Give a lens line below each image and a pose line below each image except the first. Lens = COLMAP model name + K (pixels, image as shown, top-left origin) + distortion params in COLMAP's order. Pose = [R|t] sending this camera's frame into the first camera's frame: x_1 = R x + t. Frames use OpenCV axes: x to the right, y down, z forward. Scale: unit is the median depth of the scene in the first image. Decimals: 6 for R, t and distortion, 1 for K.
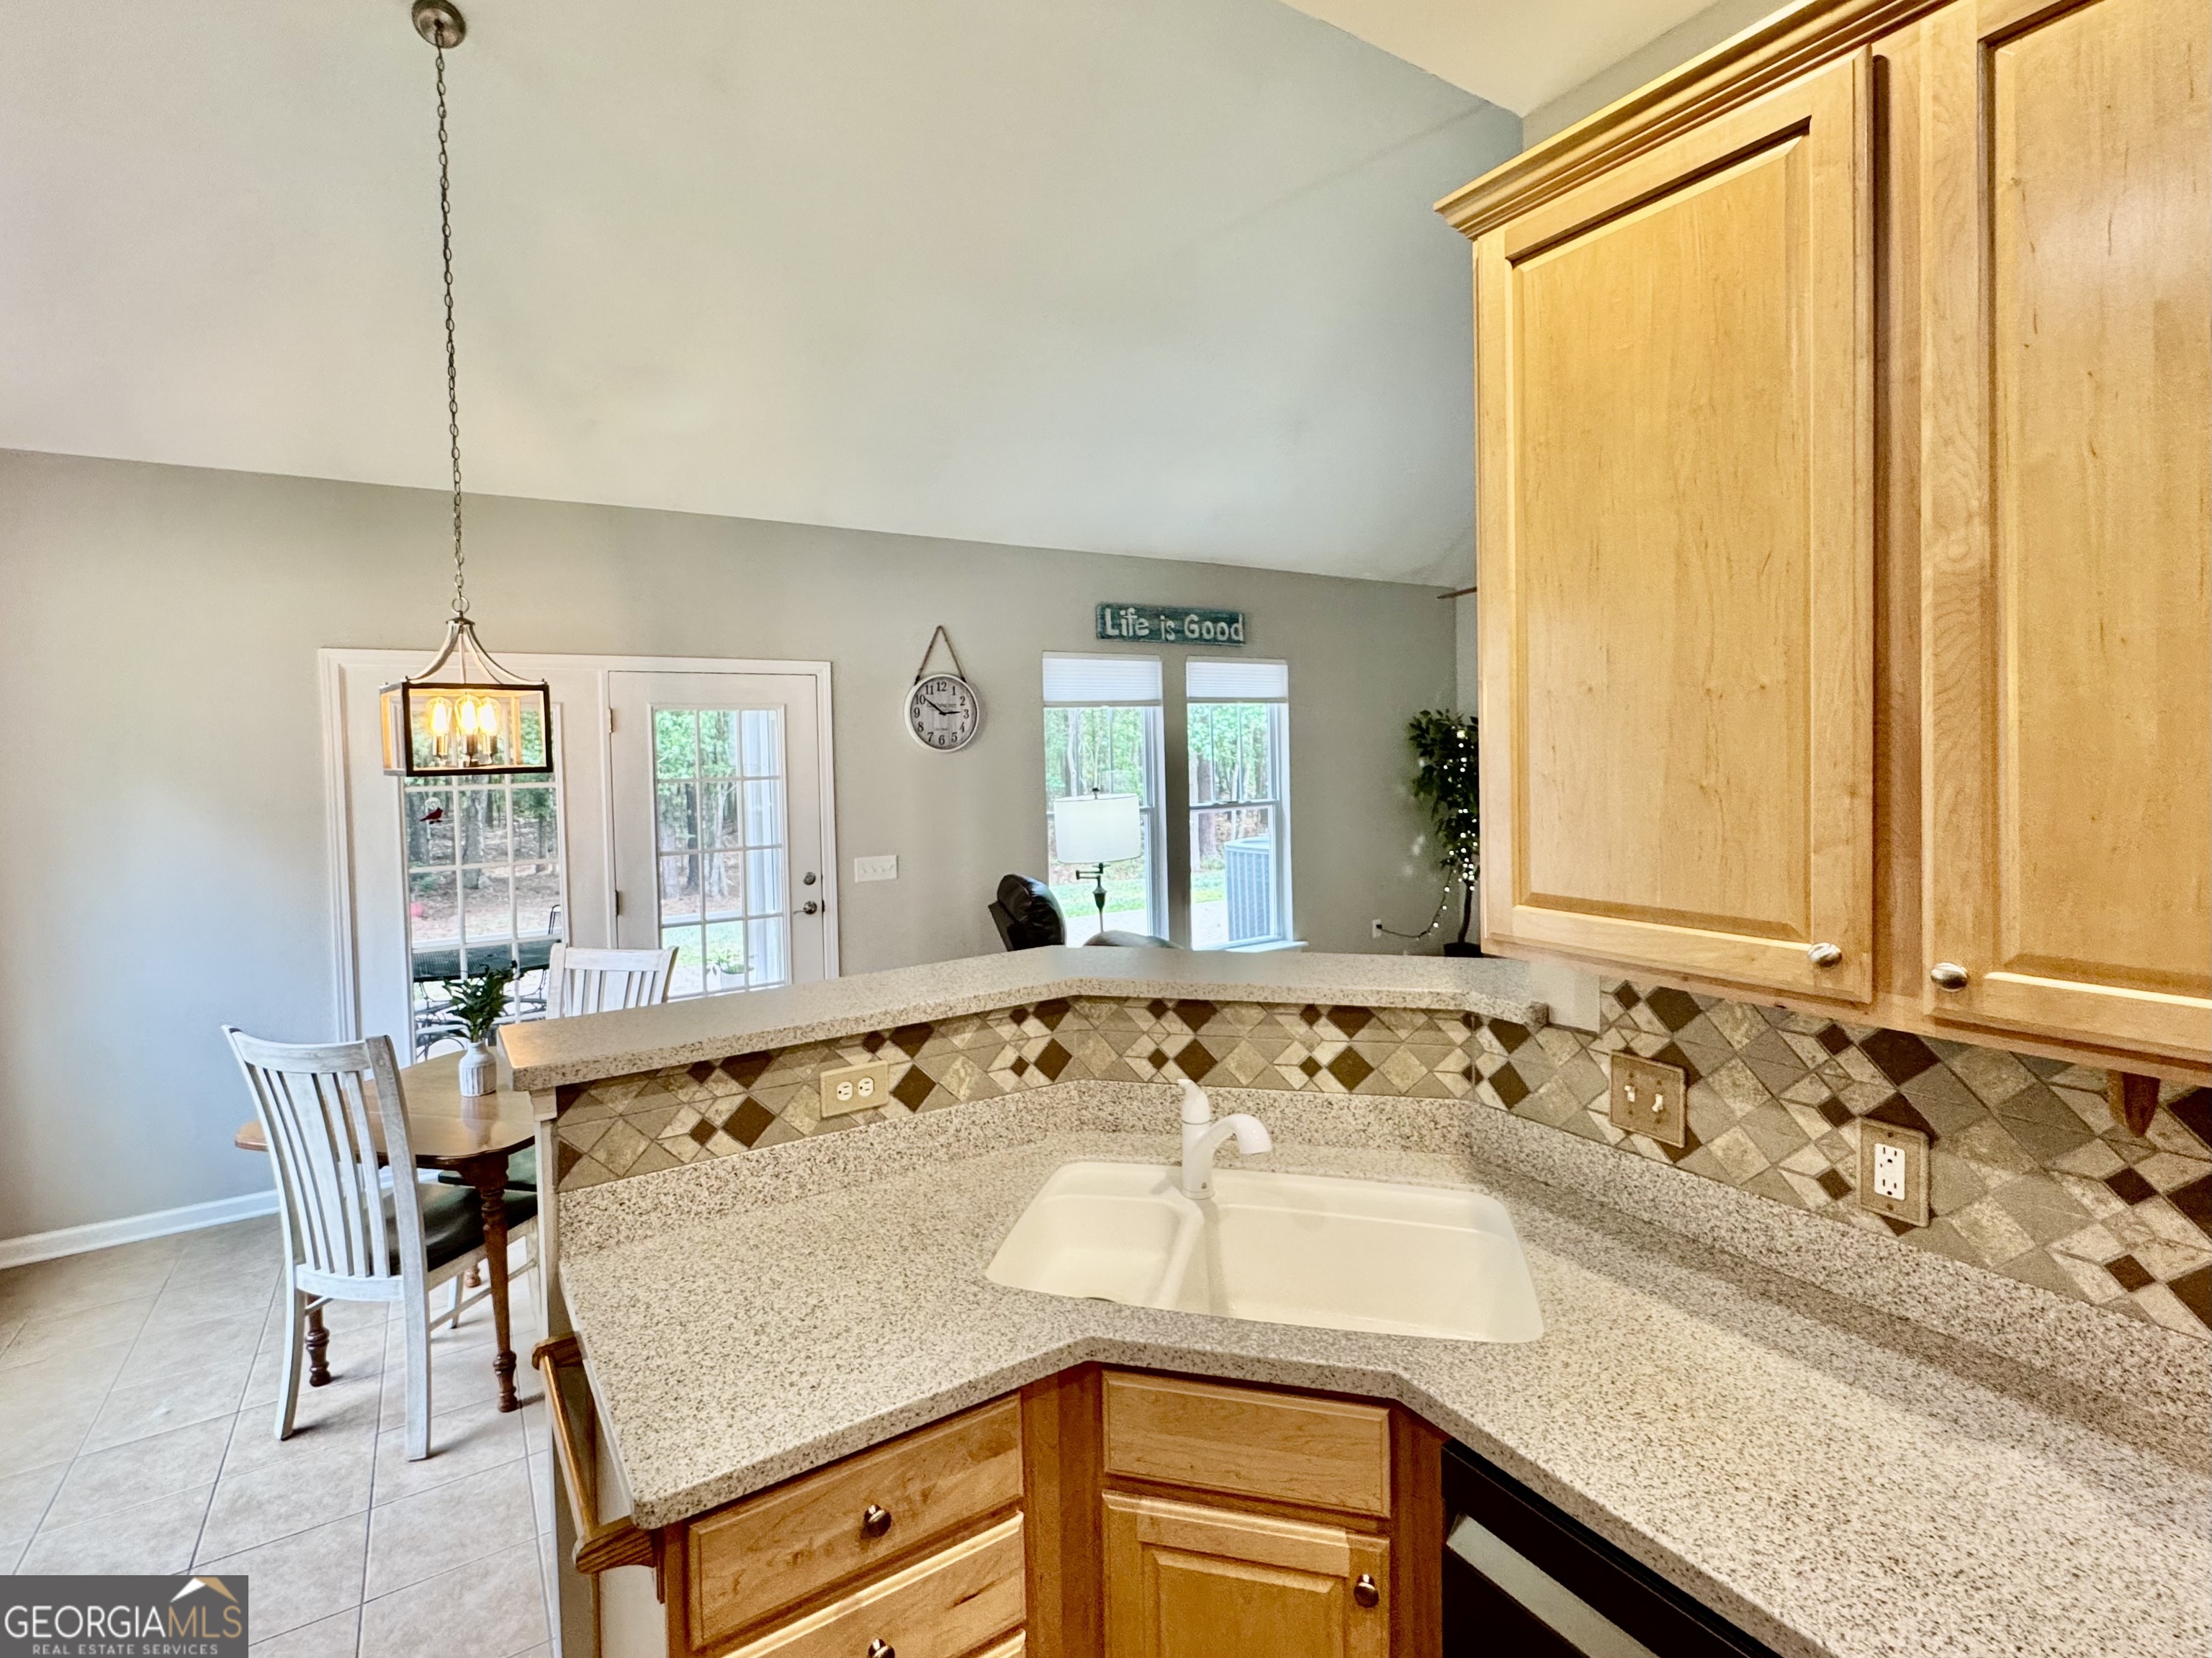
lens RADIAL K [[1053.4, 0, 1102.5], [0, 1053.4, 781.3], [0, 0, 1]] dist [-0.002019, -0.000160]
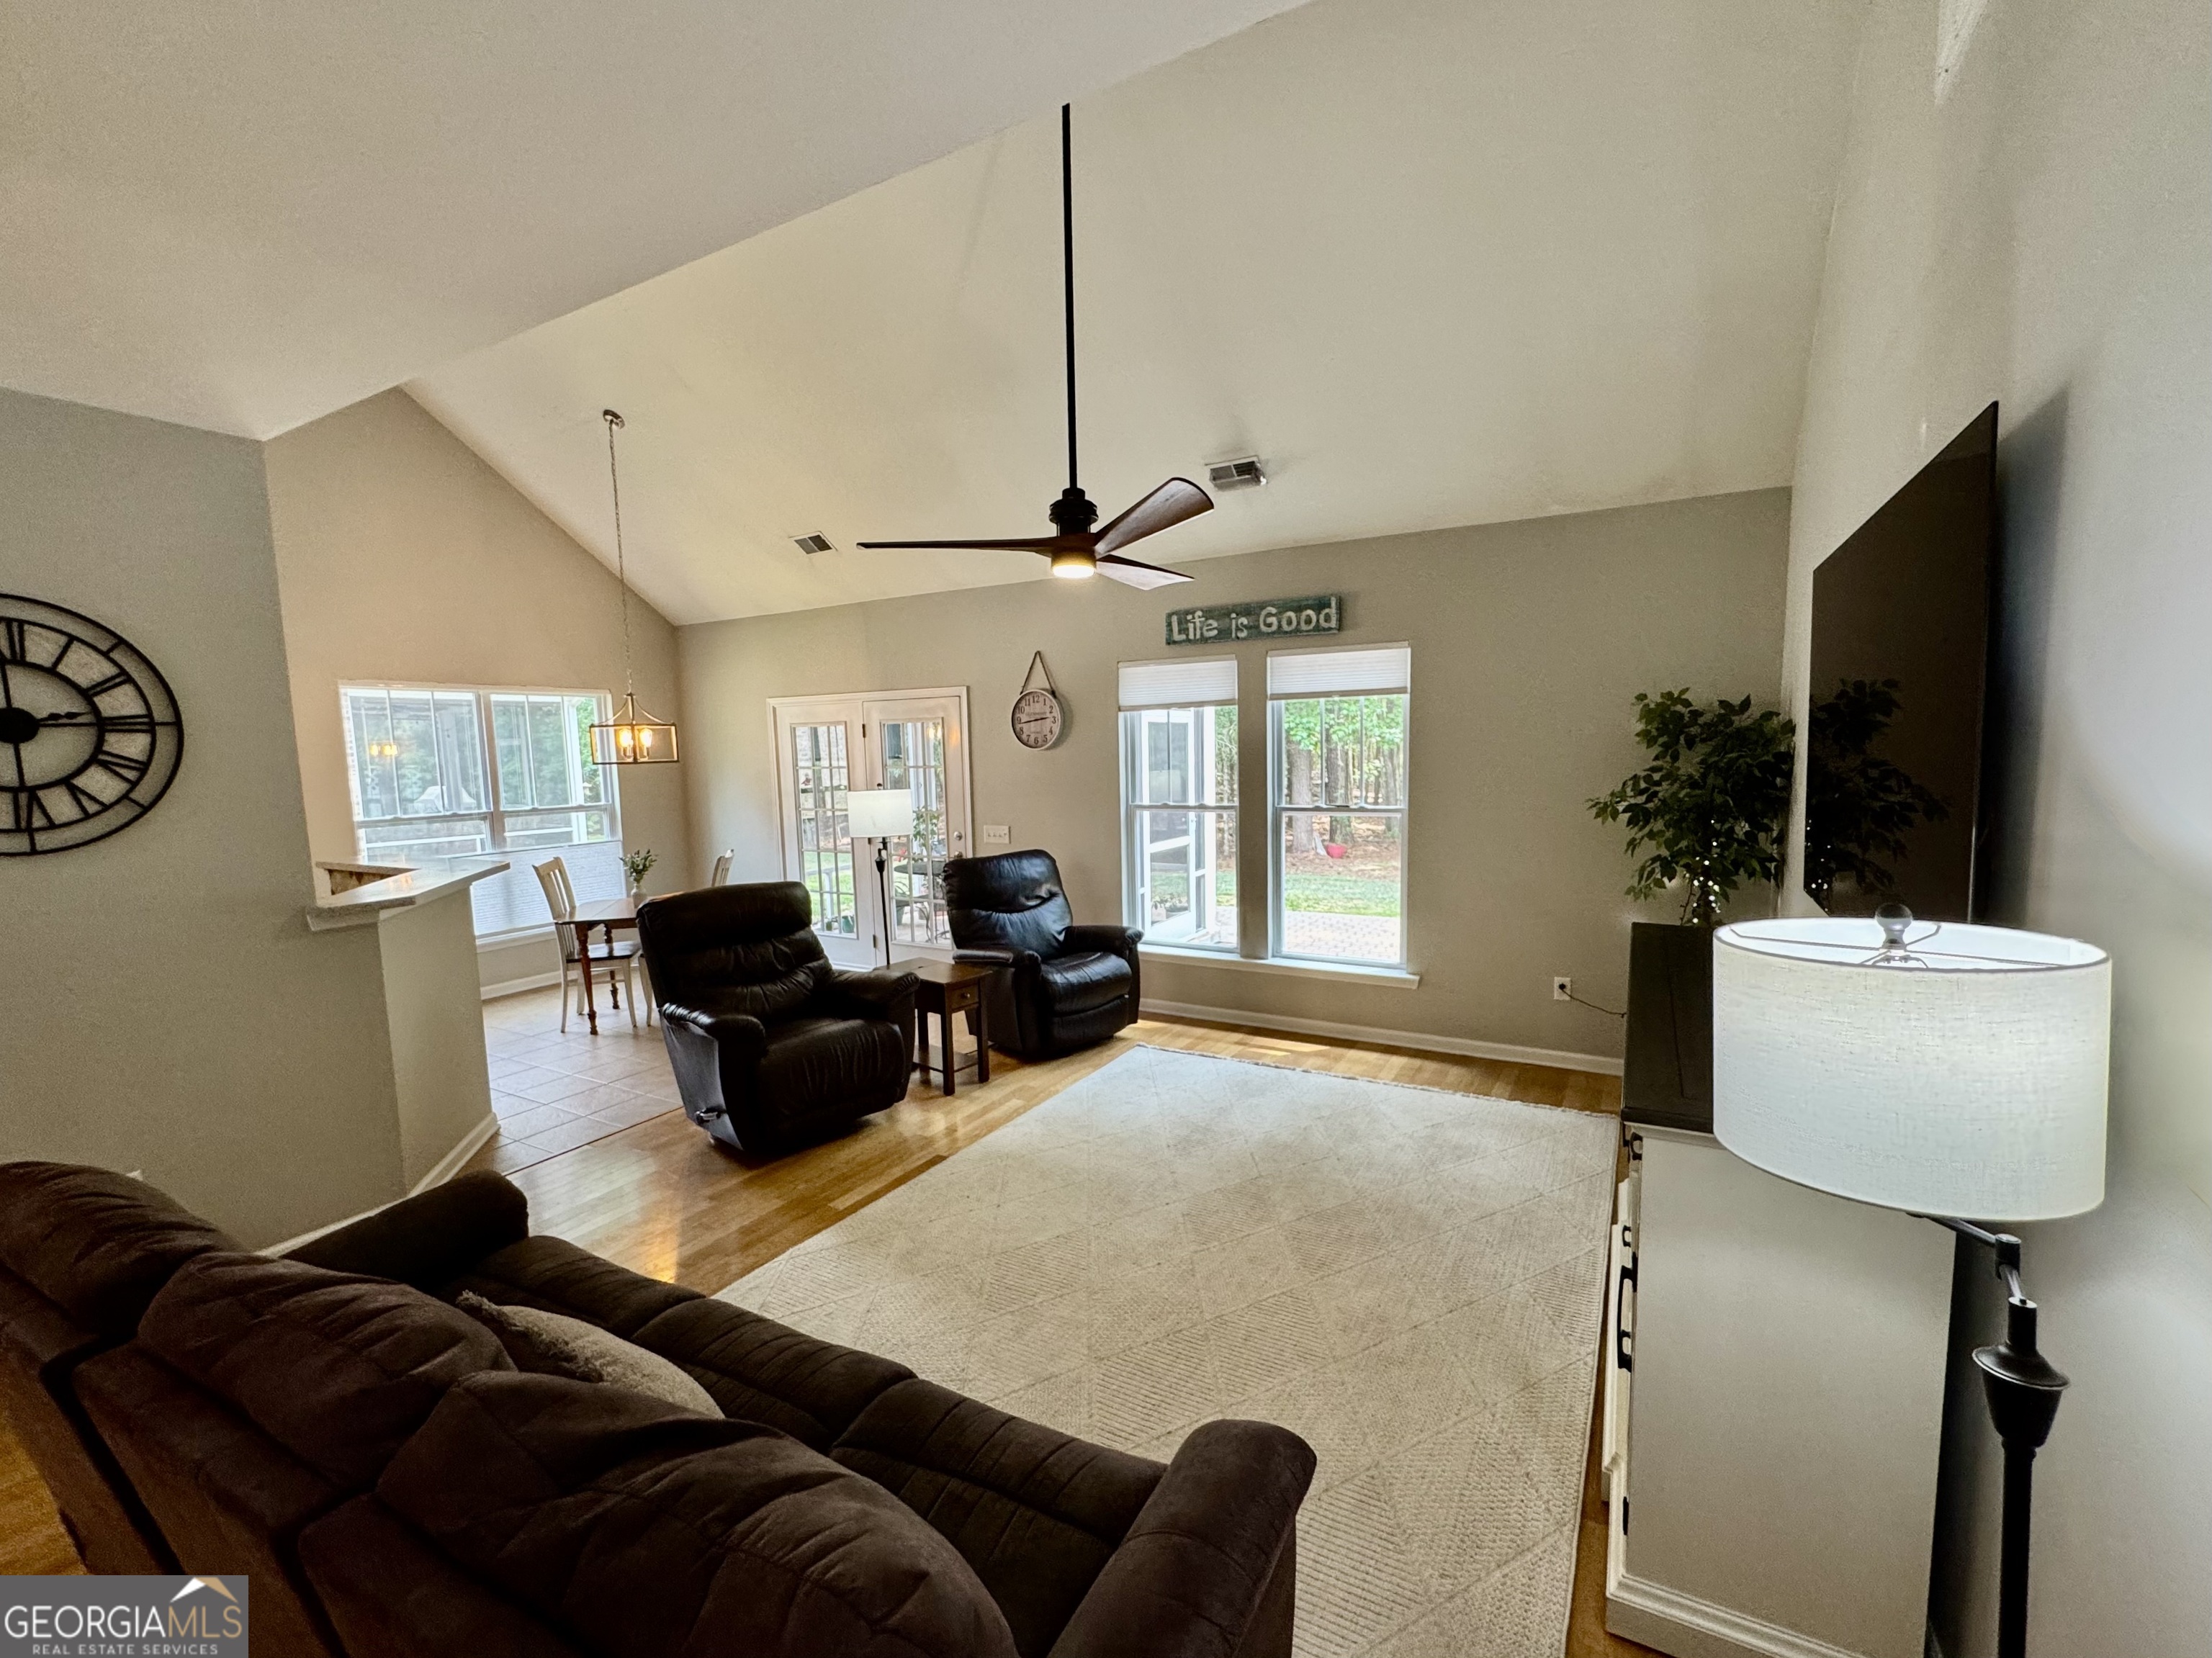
lens RADIAL K [[953.0, 0, 1102.7], [0, 953.0, 850.2], [0, 0, 1]] dist [-0.001196, -0.000251]
pose [[0.458323, 0.108518, -0.882136, 0.992069], [-0.017452, 0.993426, 0.113142, -0.042044], [0.888614, -0.036461, 0.457204, 0.568642]]
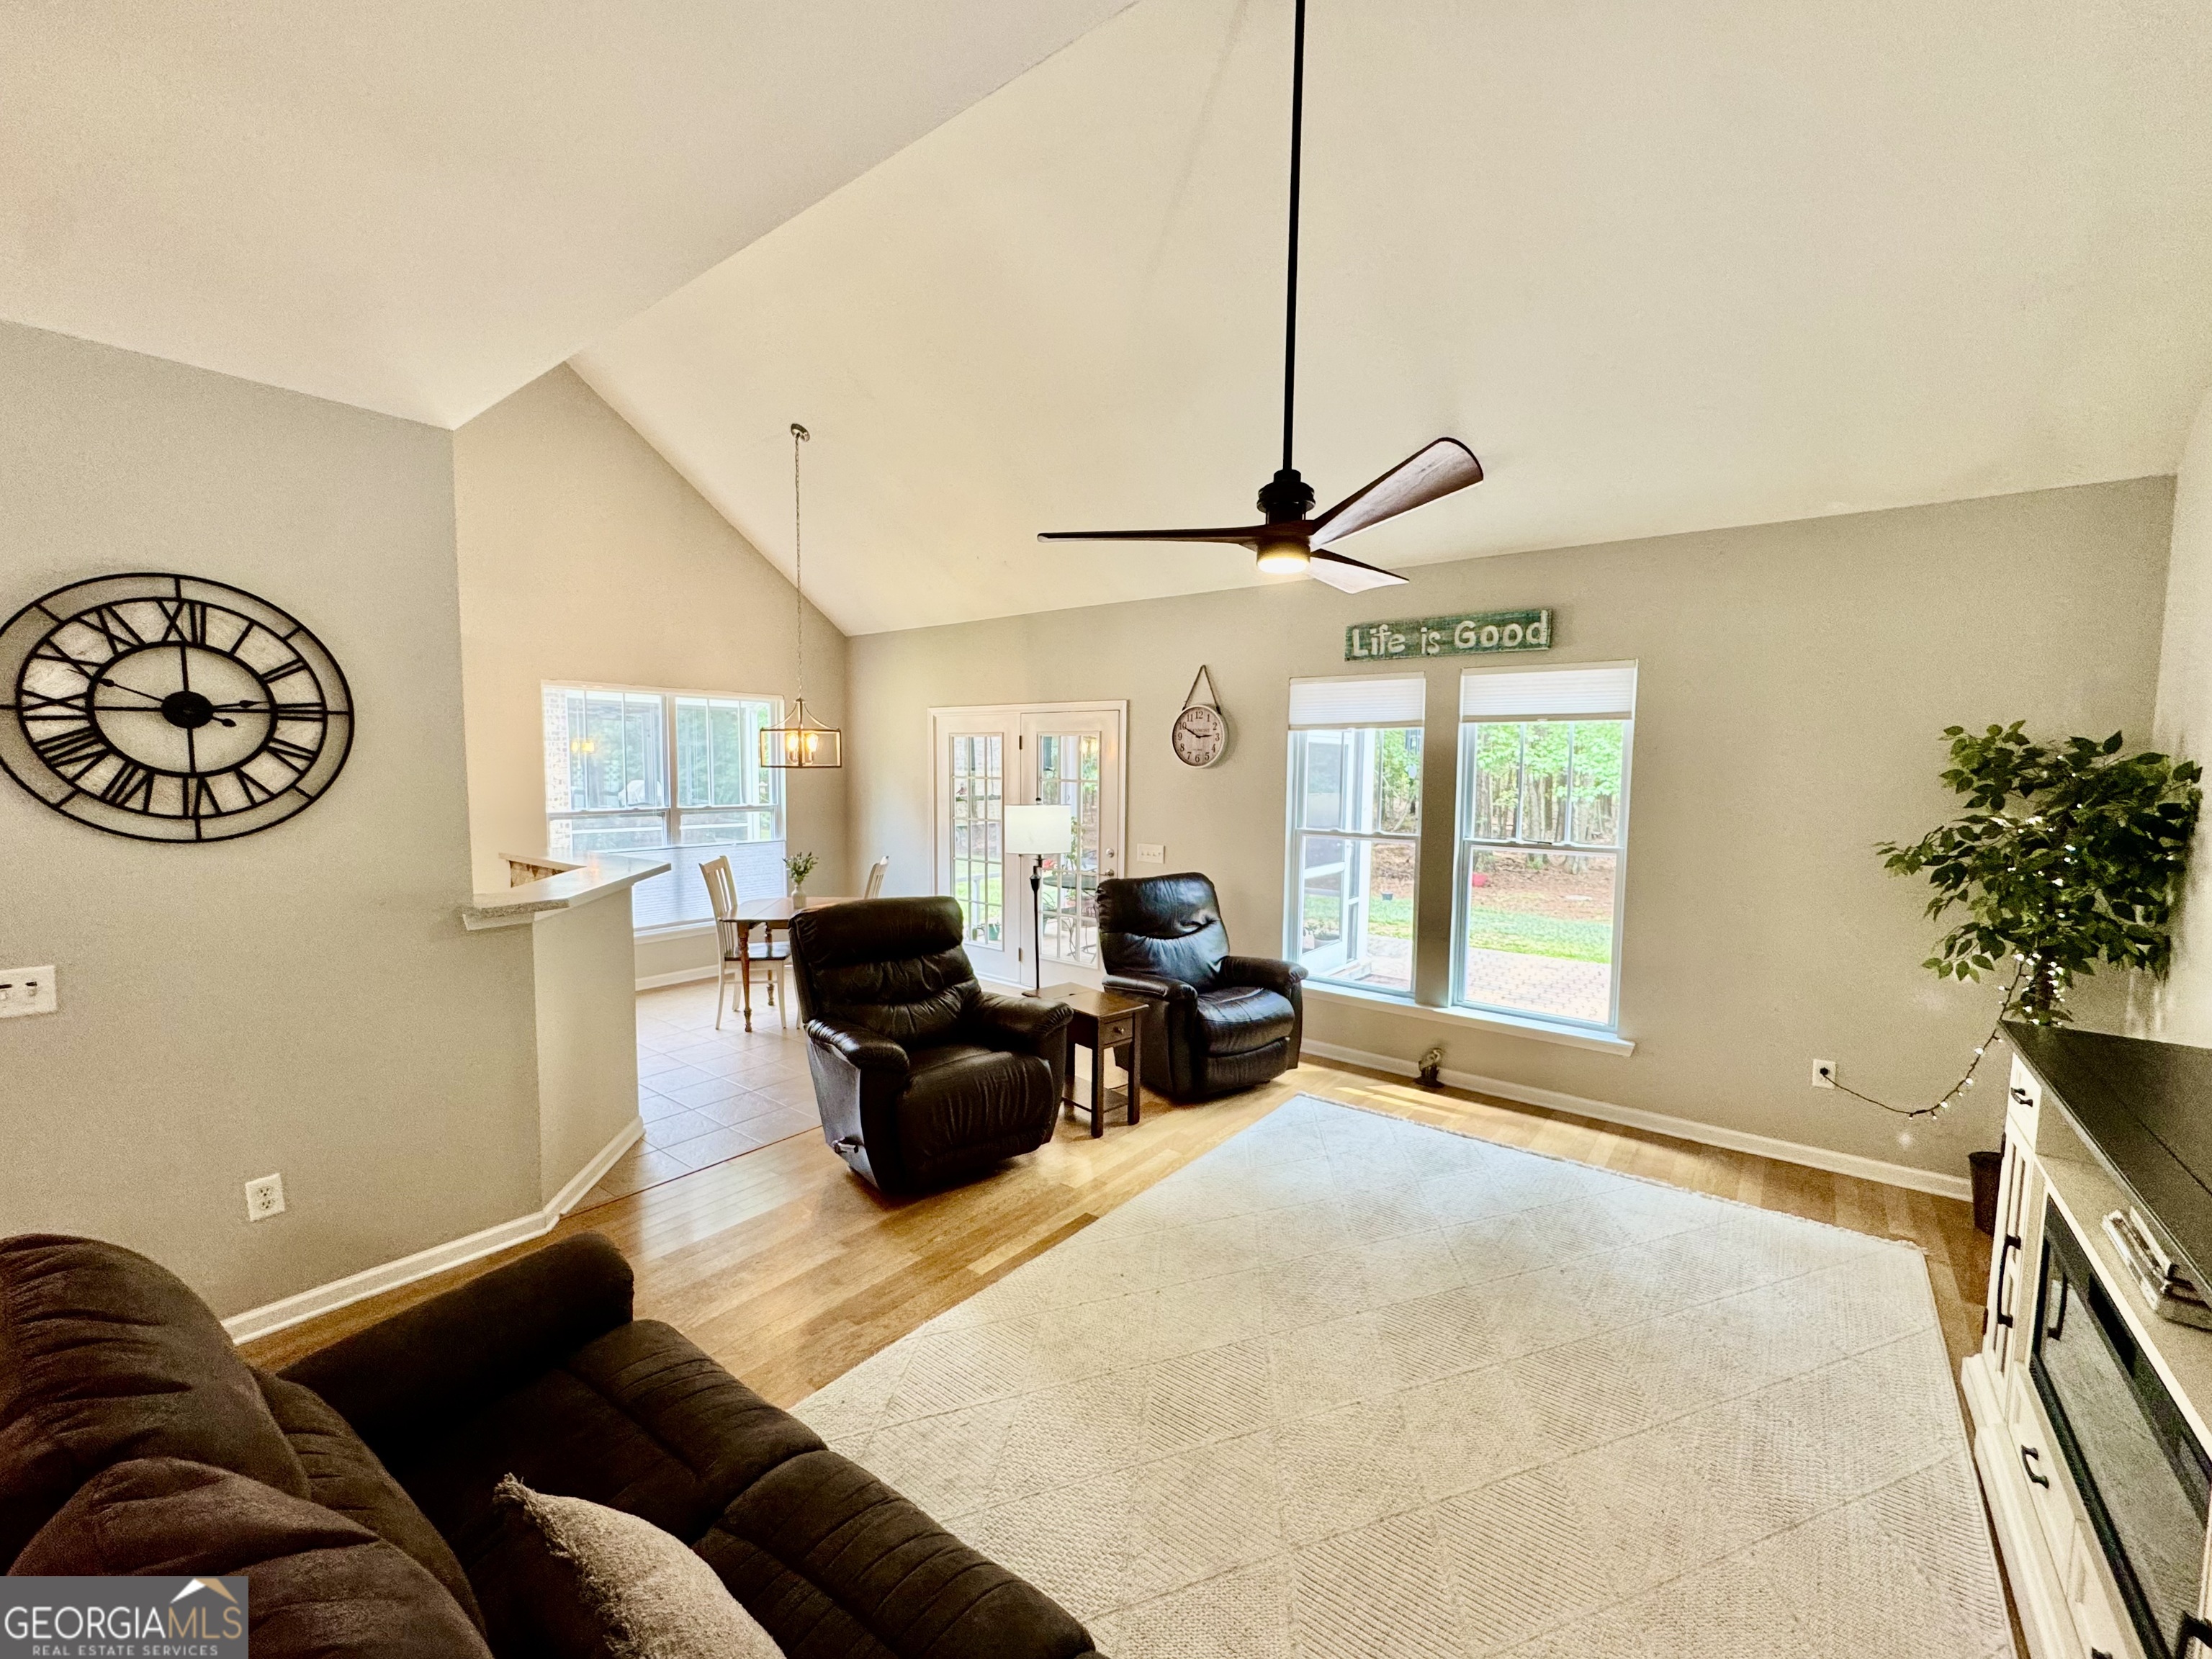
lens RADIAL K [[900.9, 0, 1104.3], [0, 900.9, 830.4], [0, 0, 1]] dist [-0.005212, 0.000167]
pose [[0.329689, 0.096552, -0.939139, 0.866897], [-0.050223, 0.995142, 0.084679, -0.041507], [0.942753, 0.019249, 0.332936, 0.582631]]
